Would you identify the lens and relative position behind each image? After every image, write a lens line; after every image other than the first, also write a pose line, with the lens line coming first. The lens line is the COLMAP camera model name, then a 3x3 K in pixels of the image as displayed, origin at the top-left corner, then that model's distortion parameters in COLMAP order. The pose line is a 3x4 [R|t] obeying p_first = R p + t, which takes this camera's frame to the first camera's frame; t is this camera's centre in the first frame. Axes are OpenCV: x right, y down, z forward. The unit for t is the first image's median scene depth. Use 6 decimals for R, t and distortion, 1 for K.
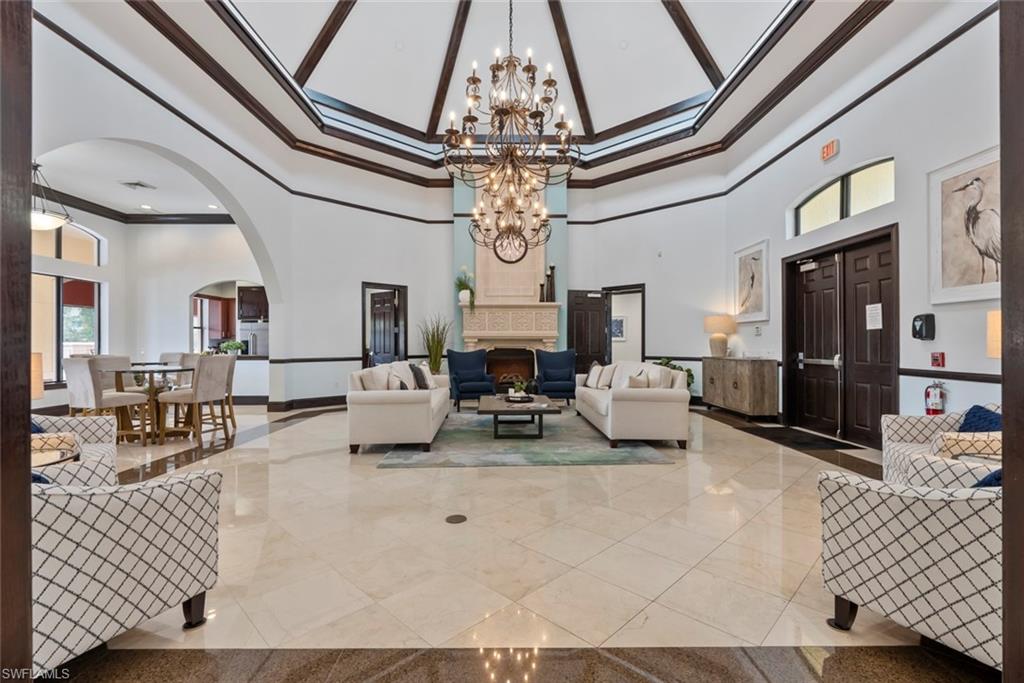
lens RADIAL K [[455.4, 0, 510.2], [0, 455.4, 345.9], [0, 0, 1]] dist [0.000356, 0.000022]
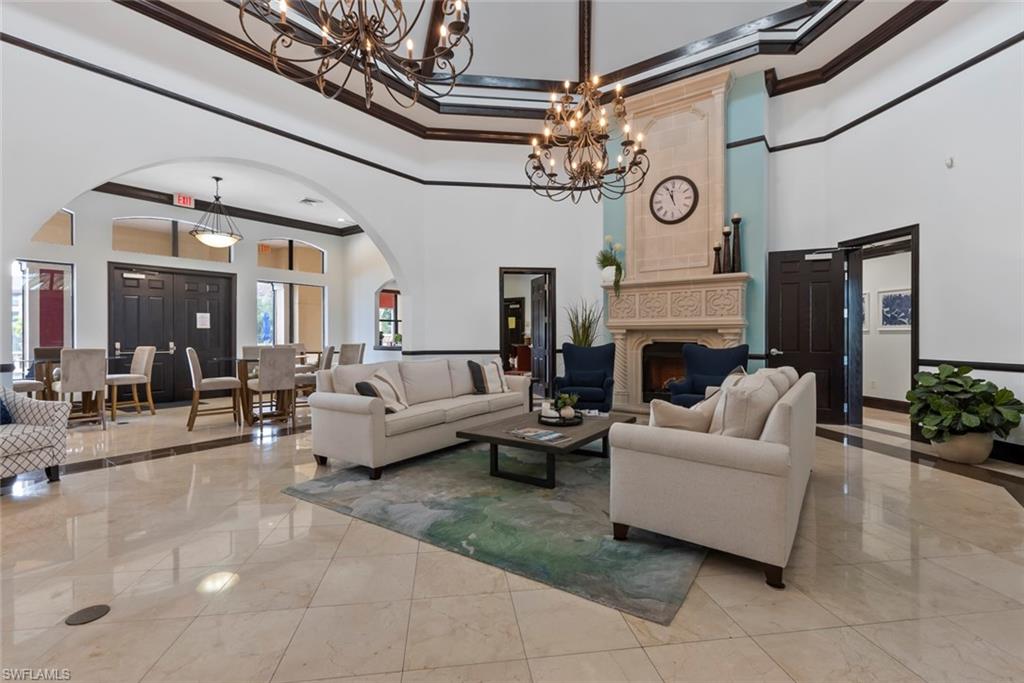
lens RADIAL K [[456.7, 0, 512.5], [0, 456.7, 338.9], [0, 0, 1]] dist [-0.002898, -0.000091]
pose [[0.798098, 0.006585, -0.602492, 0.236977], [-0.002701, 0.999969, 0.007351, -0.003993], [0.602522, -0.004240, 0.798091, 0.273797]]
